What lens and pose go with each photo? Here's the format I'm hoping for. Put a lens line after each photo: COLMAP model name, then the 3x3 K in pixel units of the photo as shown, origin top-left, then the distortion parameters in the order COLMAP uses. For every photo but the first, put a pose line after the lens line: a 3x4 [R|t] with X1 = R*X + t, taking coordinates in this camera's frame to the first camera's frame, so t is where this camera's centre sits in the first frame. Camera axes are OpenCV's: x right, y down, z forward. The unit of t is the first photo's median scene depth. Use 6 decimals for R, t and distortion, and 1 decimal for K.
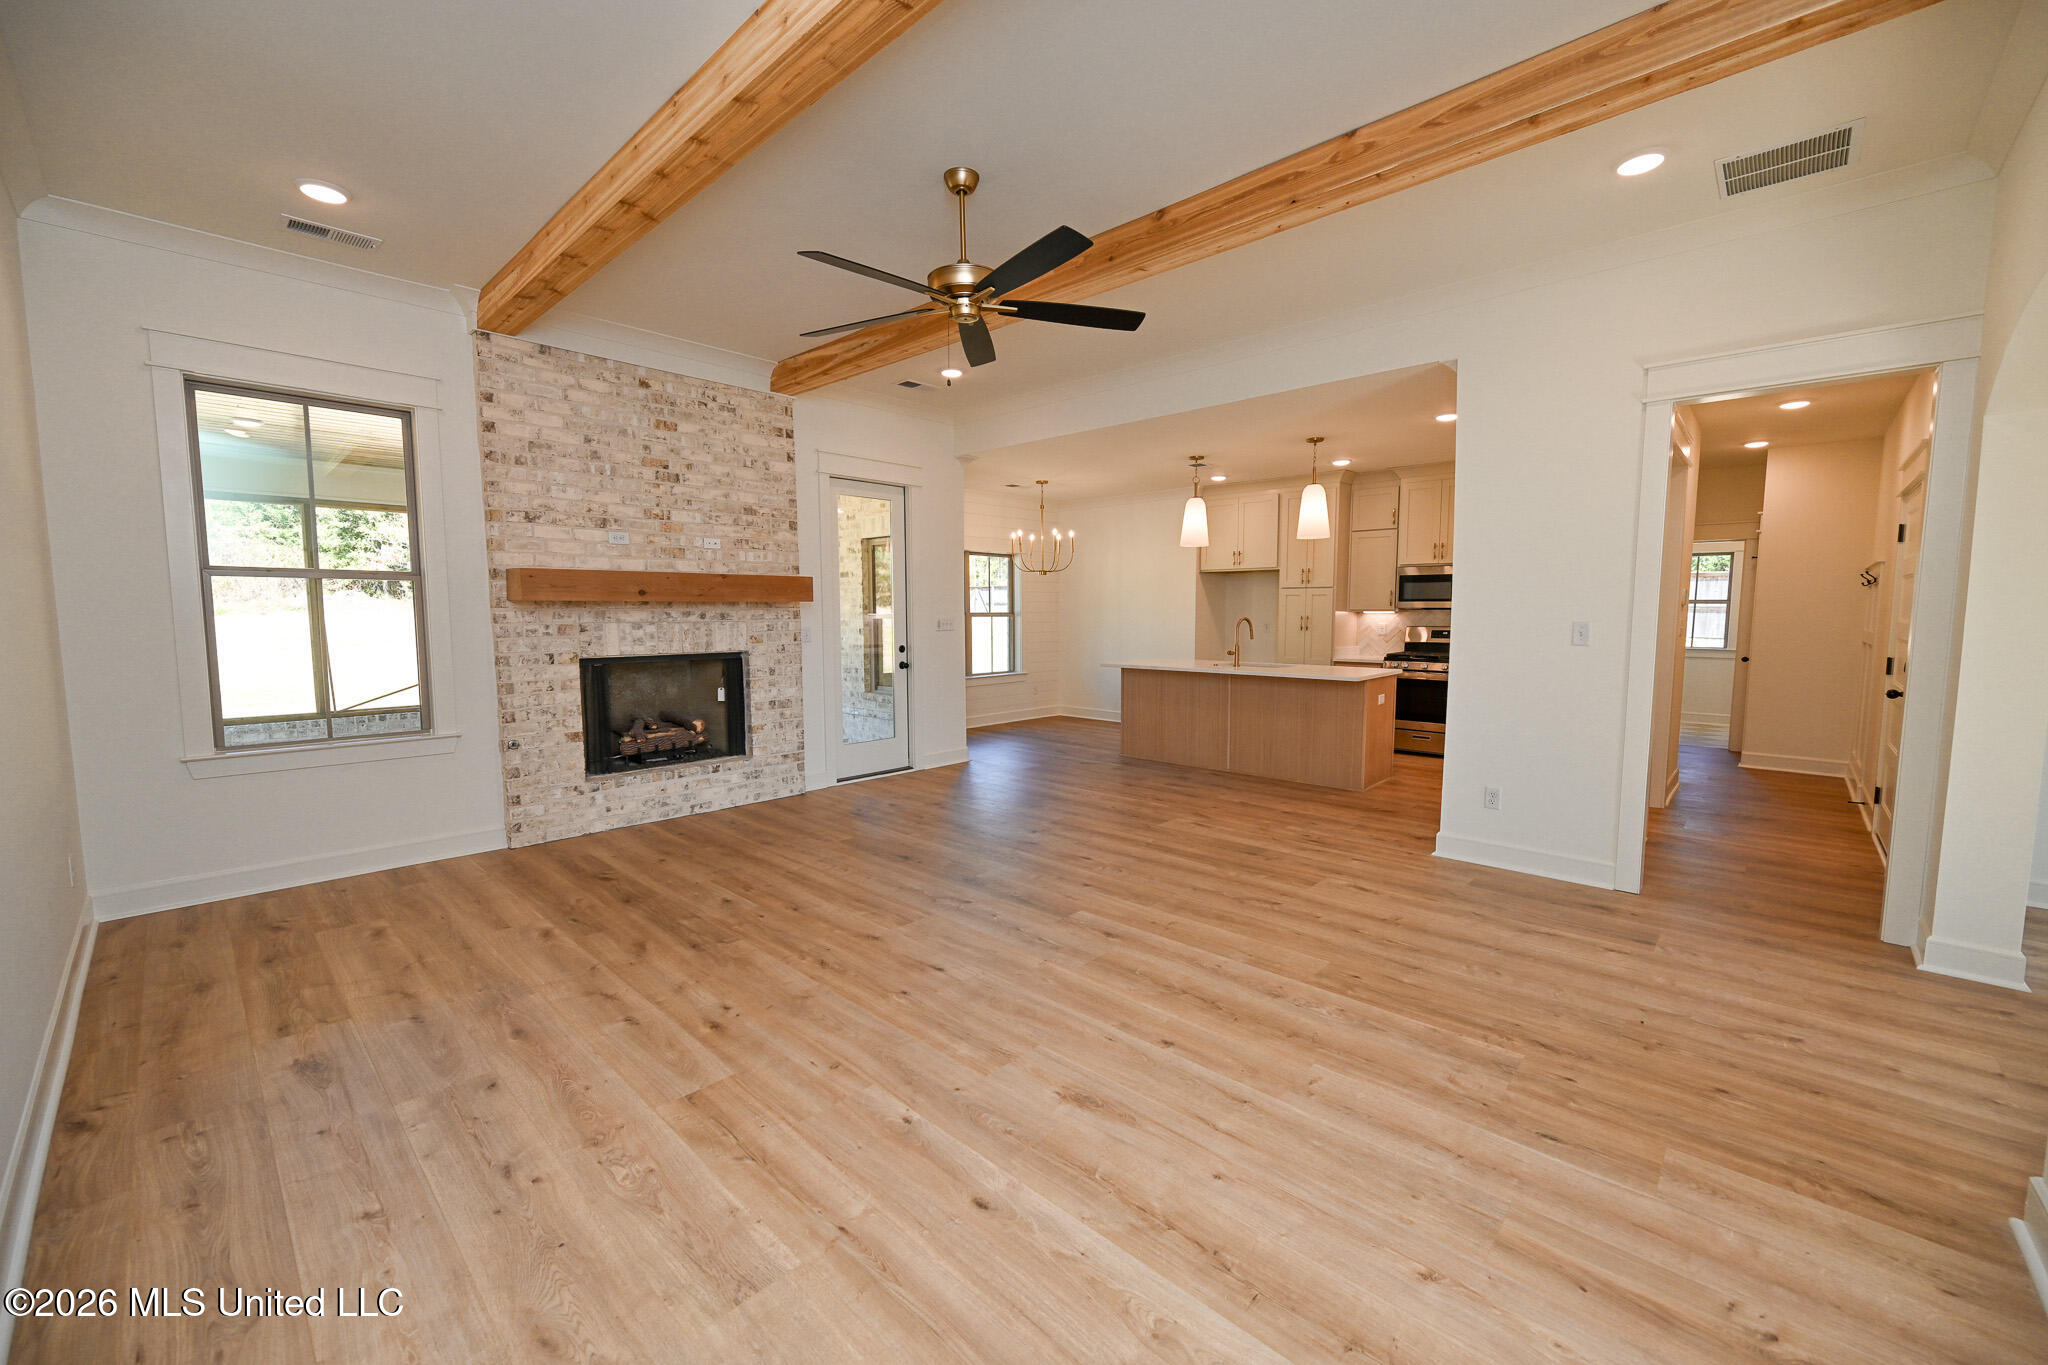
lens RADIAL K [[804.4, 0, 1027.6], [0, 804.4, 680.3], [0, 0, 1]] dist [-0.001785, 0.000241]
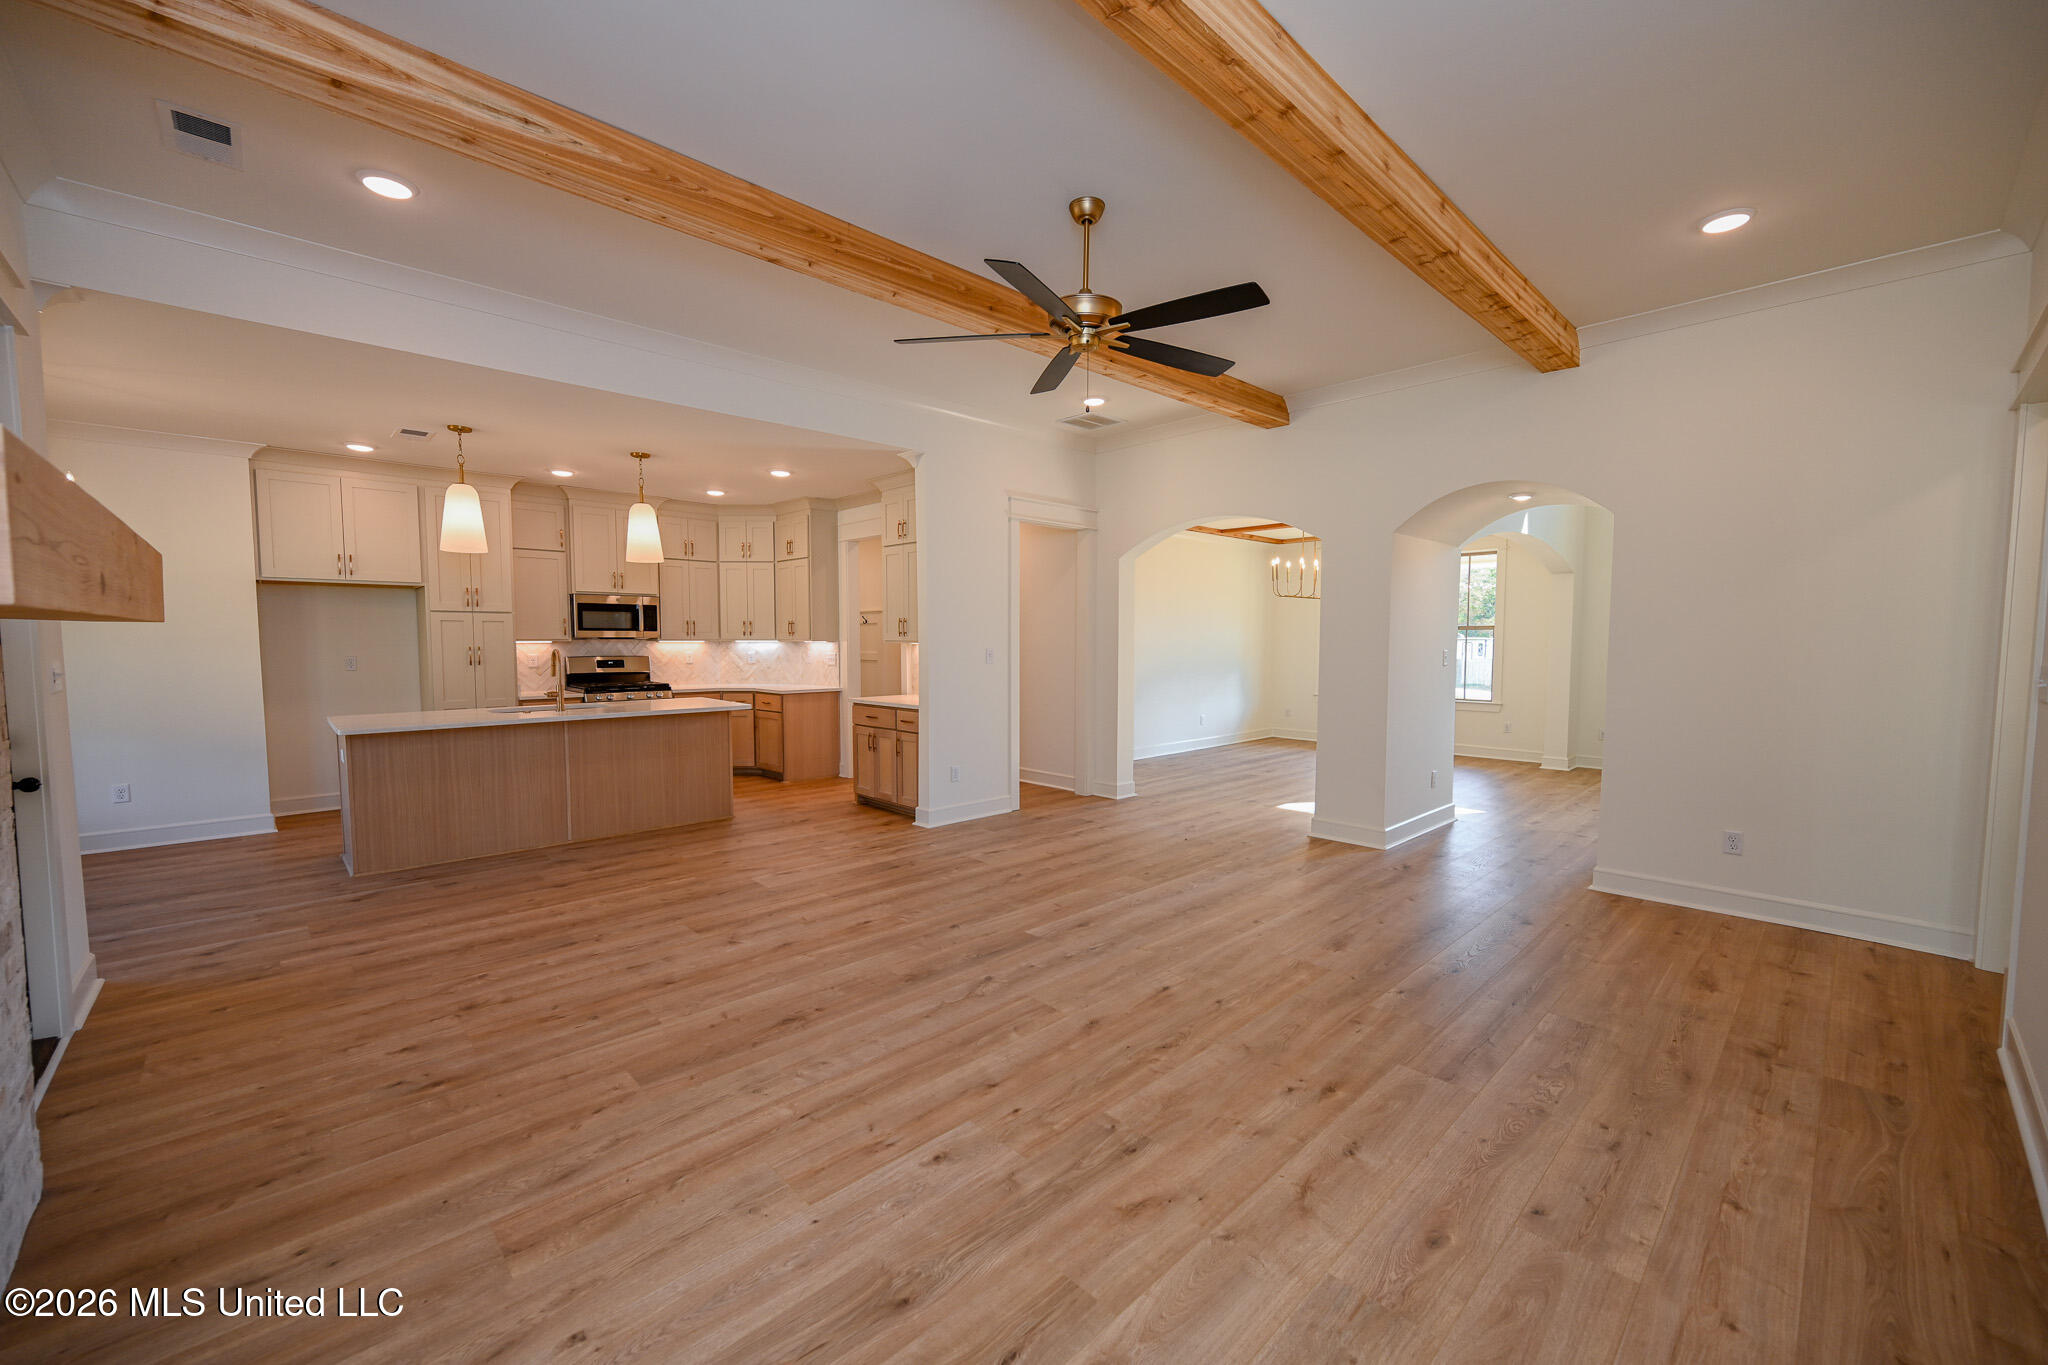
lens RADIAL K [[804.4, 0, 1030.1], [0, 804.4, 687.4], [0, 0, 1]] dist [-0.001785, 0.000241]
pose [[0.054517, -0.061814, 0.996598, -0.787495], [0.086199, 0.994647, 0.056977, -0.071052], [-0.994785, 0.082799, 0.059553, 0.752826]]
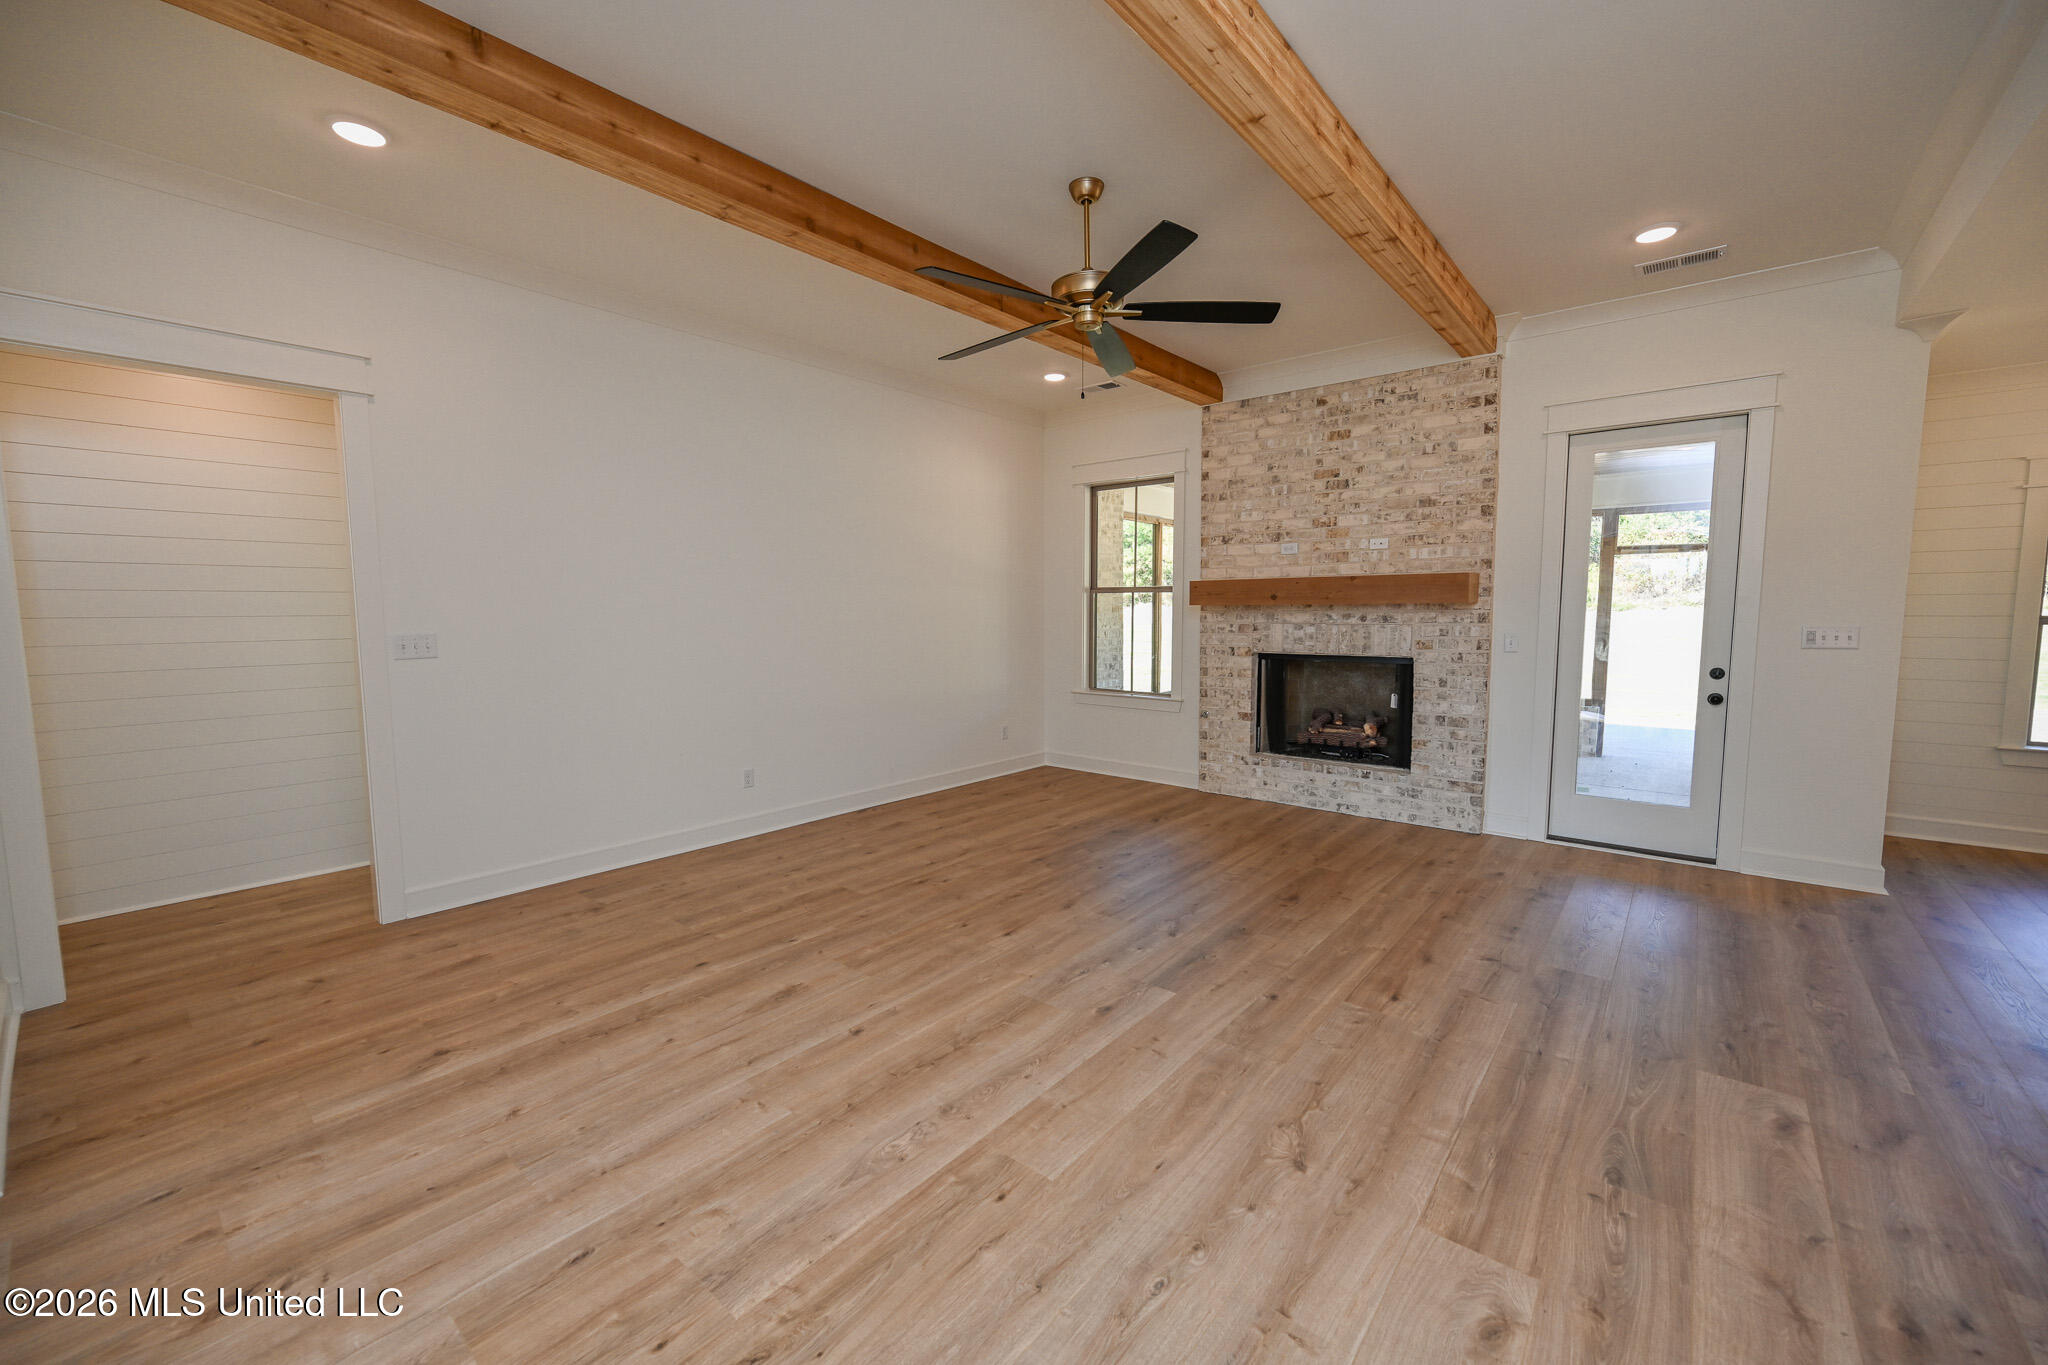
lens RADIAL K [[804.4, 0, 1024.3], [0, 804.4, 681.0], [0, 0, 1]] dist [-0.001785, 0.000241]
pose [[0.053677, 0.090857, -0.994416, 0.688671], [-0.082293, 0.992867, 0.086273, -0.066352], [0.995162, 0.077202, 0.060771, 0.646046]]
